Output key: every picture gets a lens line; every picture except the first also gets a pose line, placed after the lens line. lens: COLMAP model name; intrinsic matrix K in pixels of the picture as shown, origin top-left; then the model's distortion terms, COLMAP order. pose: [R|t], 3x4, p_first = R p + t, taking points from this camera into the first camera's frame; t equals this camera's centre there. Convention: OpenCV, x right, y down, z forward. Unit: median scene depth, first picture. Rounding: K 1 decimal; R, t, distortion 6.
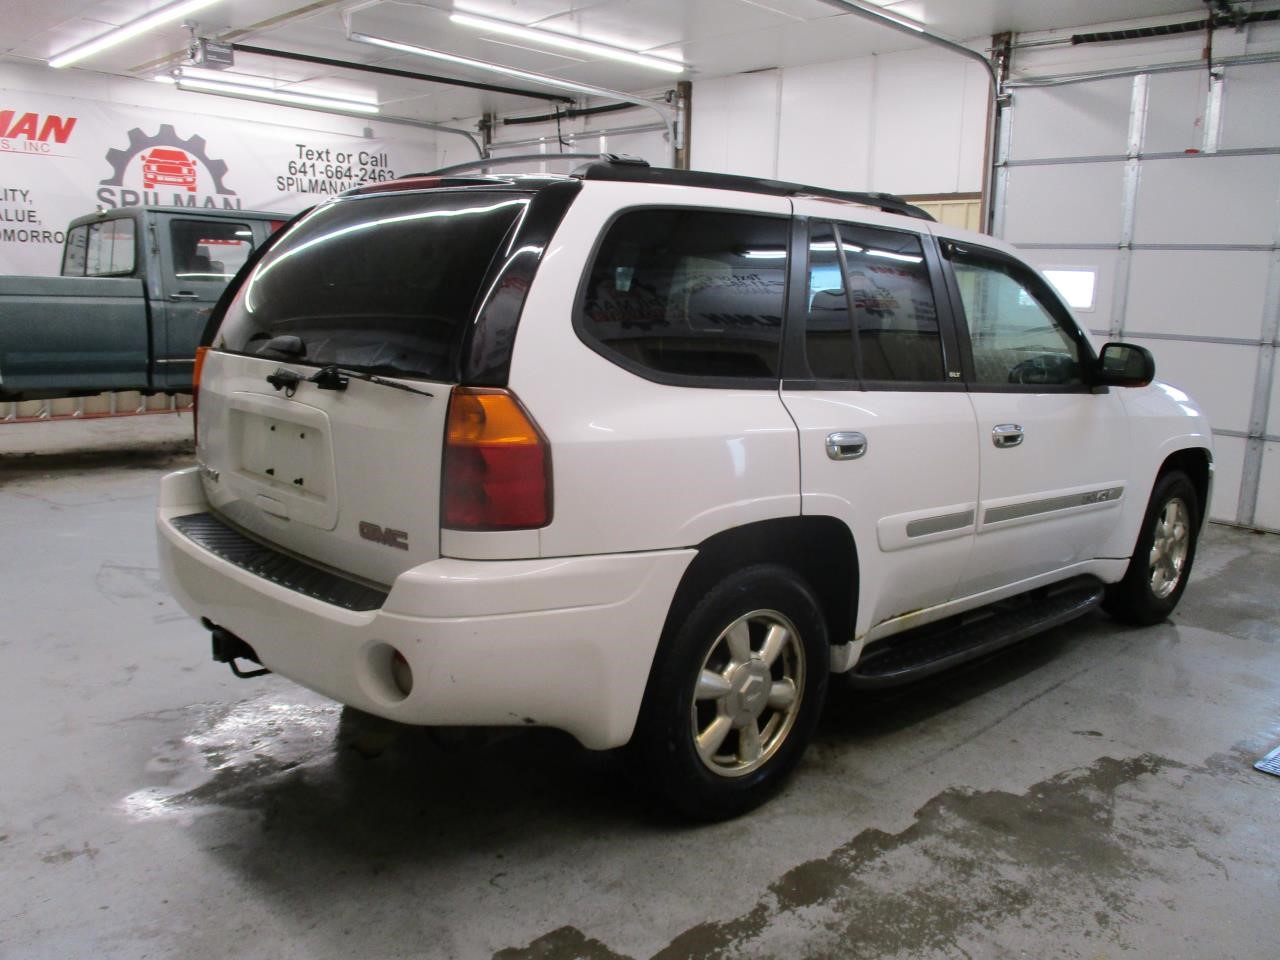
lens RADIAL K [[1083.3, 0, 648.4], [0, 1083.3, 486.0], [0, 0, 1]] dist [-0.049654, 0.030567]
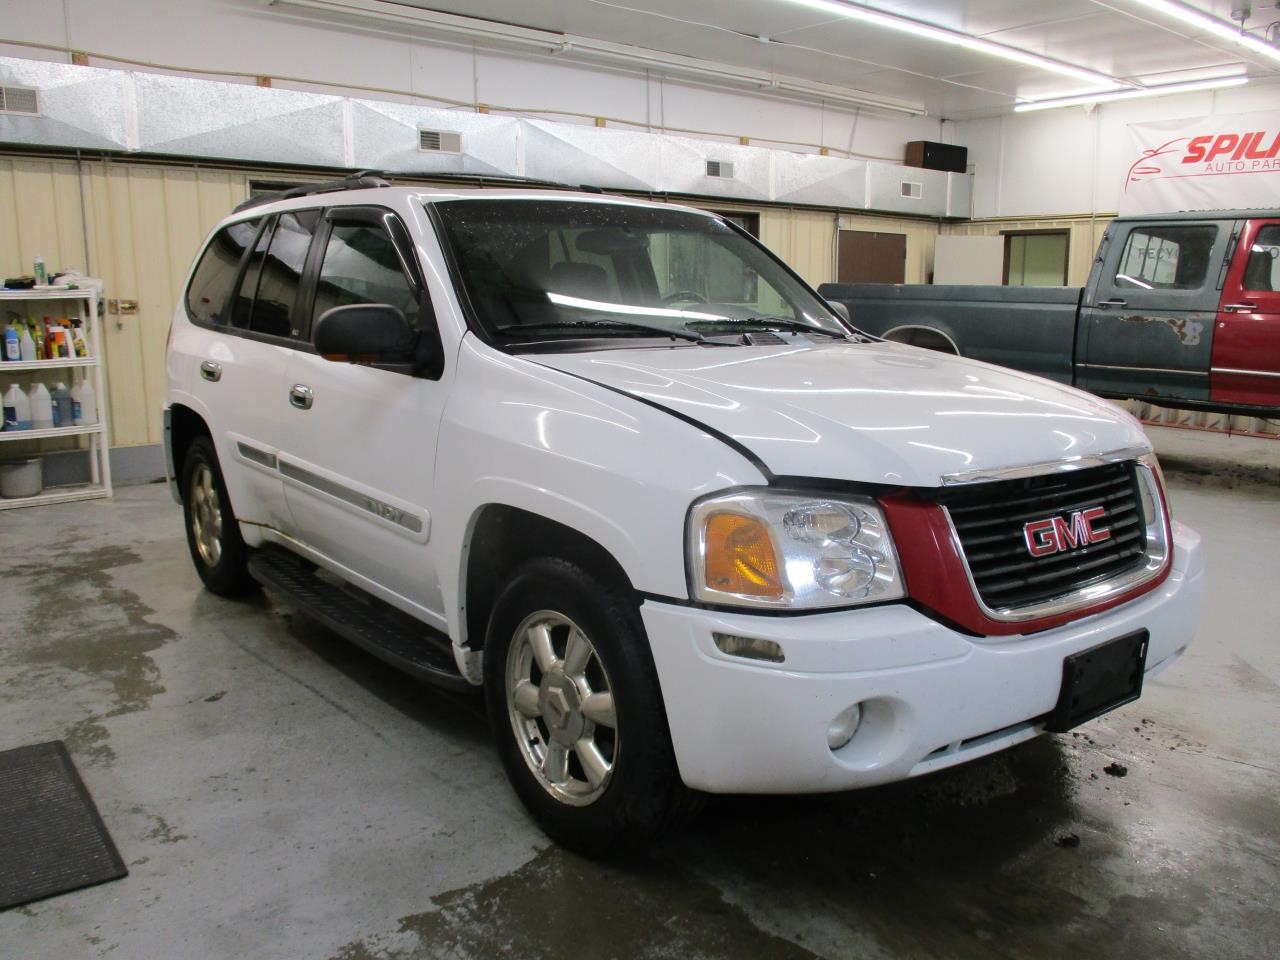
lens RADIAL K [[1083.3, 0, 648.5], [0, 1083.3, 477.4], [0, 0, 1]] dist [-0.049654, 0.030567]
pose [[-0.081070, 0.136590, -0.987305, 1.445643], [-0.189972, 0.970289, 0.149835, -0.200784], [0.978437, 0.199708, -0.052713, 1.537918]]
